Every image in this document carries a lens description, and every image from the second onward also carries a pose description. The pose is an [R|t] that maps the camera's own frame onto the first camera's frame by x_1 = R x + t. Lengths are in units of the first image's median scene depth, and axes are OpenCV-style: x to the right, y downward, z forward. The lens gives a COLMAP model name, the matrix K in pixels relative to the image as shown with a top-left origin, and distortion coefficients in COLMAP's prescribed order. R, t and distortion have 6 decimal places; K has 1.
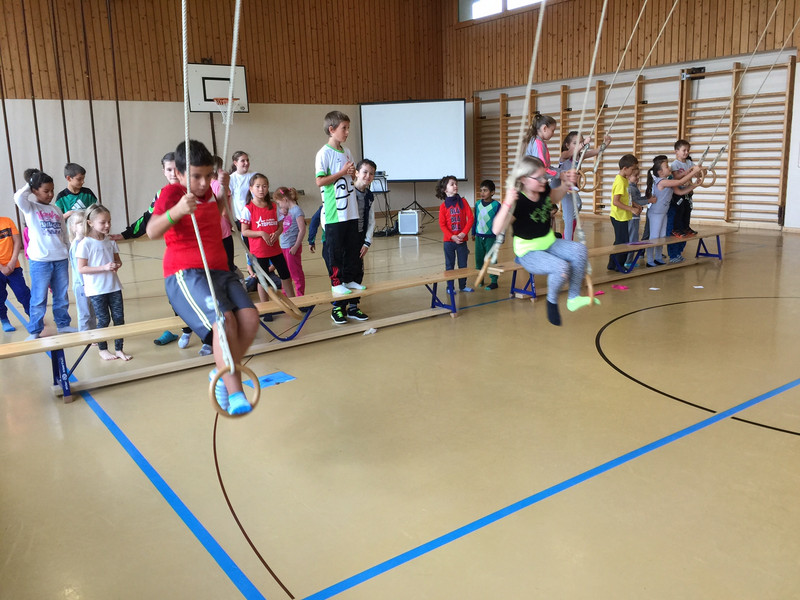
lens RADIAL K [[681.1, 0, 400.0], [0, 681.1, 300.0], [0, 0, 1]] dist [0.000573, 0.000326]
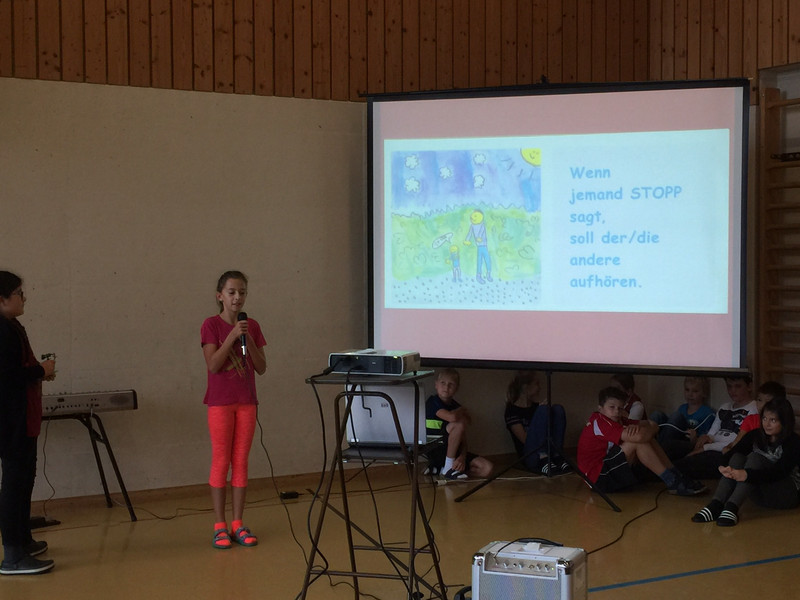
lens RADIAL K [[1243.0, 0, 400.0], [0, 1243.0, 300.0], [0, 0, 1]] dist [0.002199, 0.016217]
pose [[0.993470, 0.046202, -0.104323, 0.015056], [-0.061849, 0.986425, -0.152122, -0.119671], [0.095878, 0.157581, 0.982841, 0.483512]]
